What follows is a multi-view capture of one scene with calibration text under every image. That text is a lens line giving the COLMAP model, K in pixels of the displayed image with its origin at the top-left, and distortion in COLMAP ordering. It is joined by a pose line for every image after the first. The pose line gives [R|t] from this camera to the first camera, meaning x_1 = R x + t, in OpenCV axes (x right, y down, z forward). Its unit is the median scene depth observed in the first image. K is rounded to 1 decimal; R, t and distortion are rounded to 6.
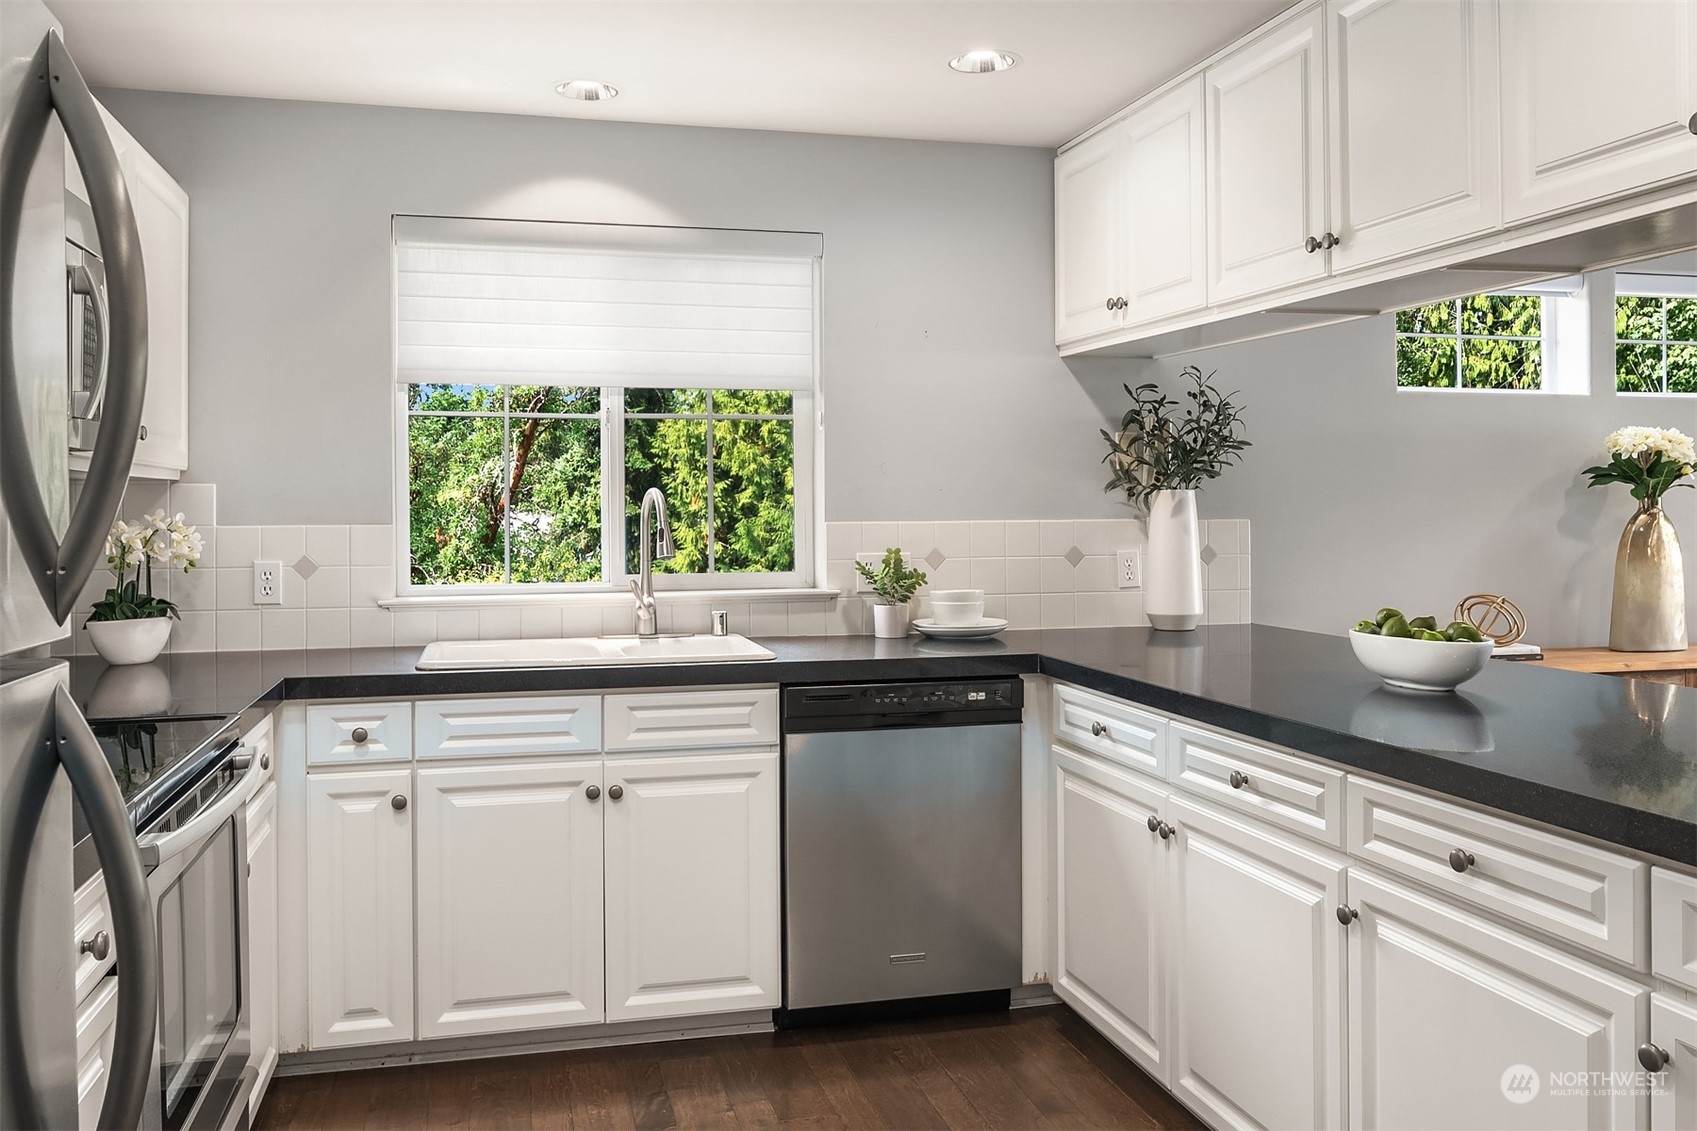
lens RADIAL K [[1414.8, 0, 848.5], [0, 1414.8, 565.5], [0, 0, 1]] dist [-0.002044, -0.001971]
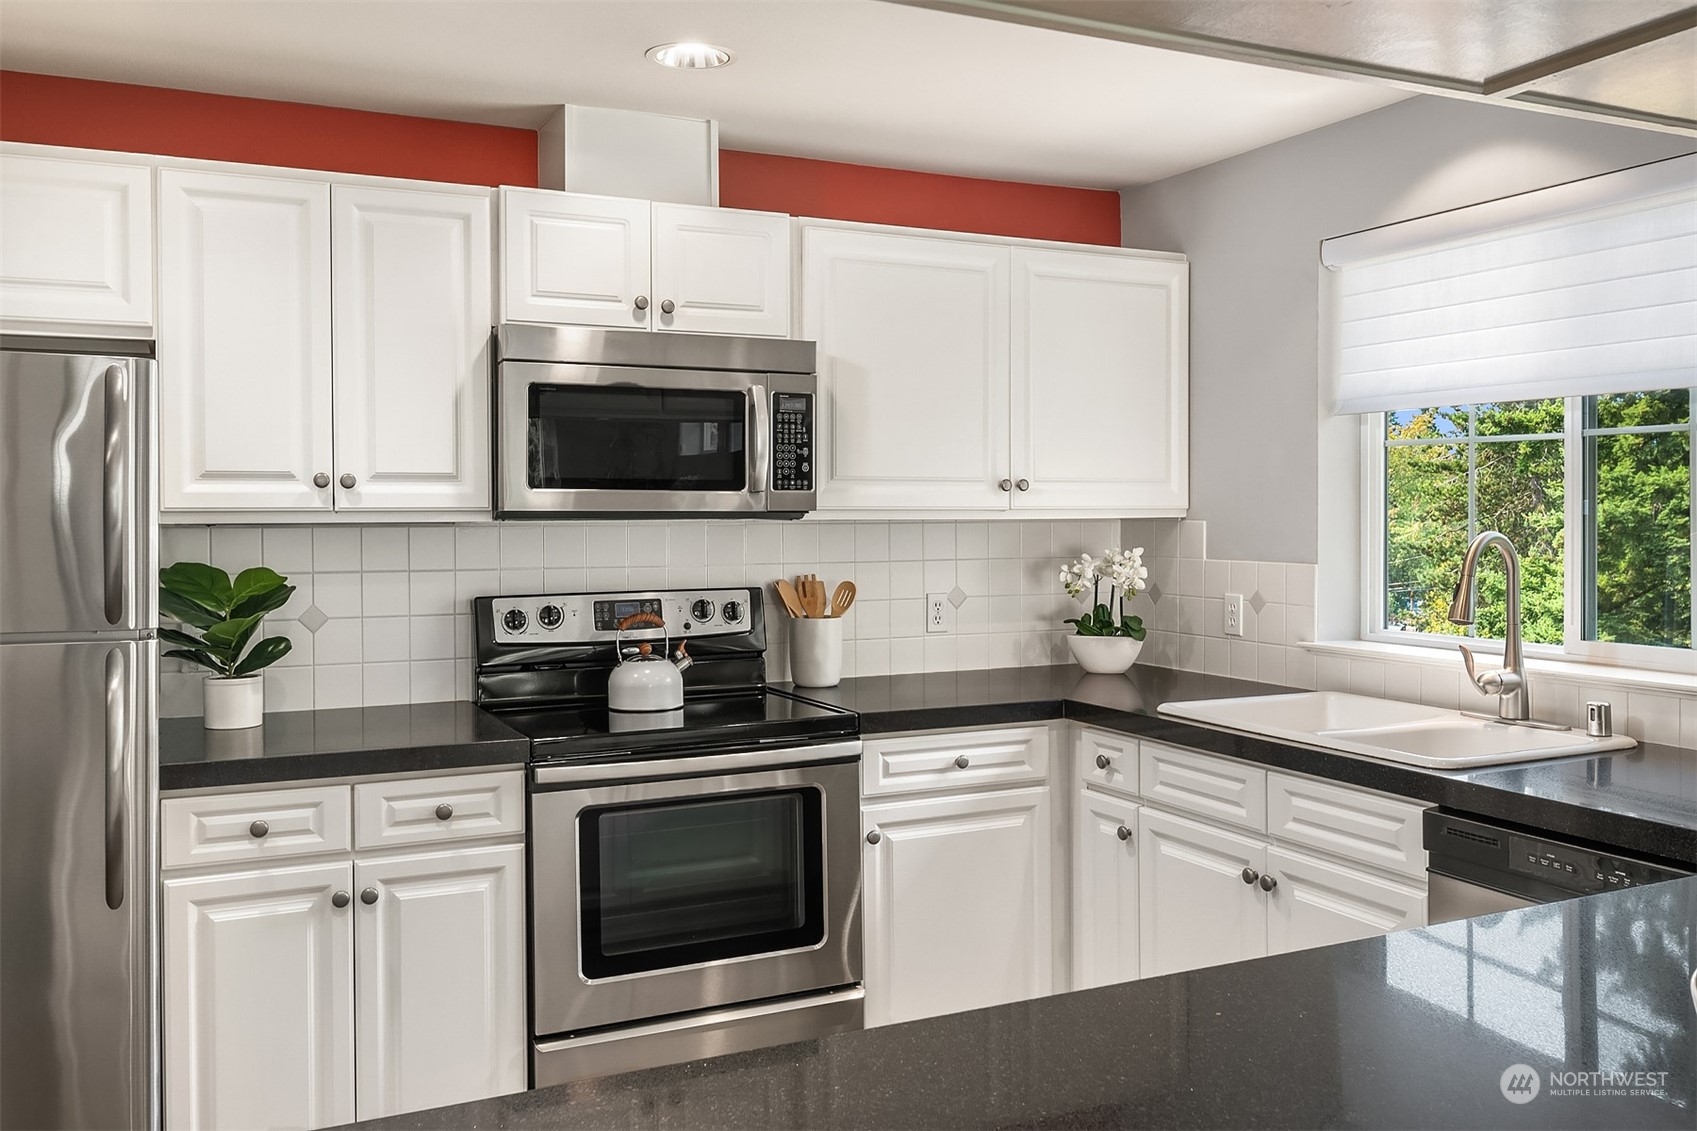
lens RADIAL K [[1414.8, 0, 848.5], [0, 1414.8, 565.5], [0, 0, 1]] dist [-0.002044, -0.001971]
pose [[0.203657, 0.040748, -0.978194, 0.608967], [-0.045593, 0.998444, 0.032100, -0.049267], [0.977980, 0.038062, 0.205198, 0.550843]]
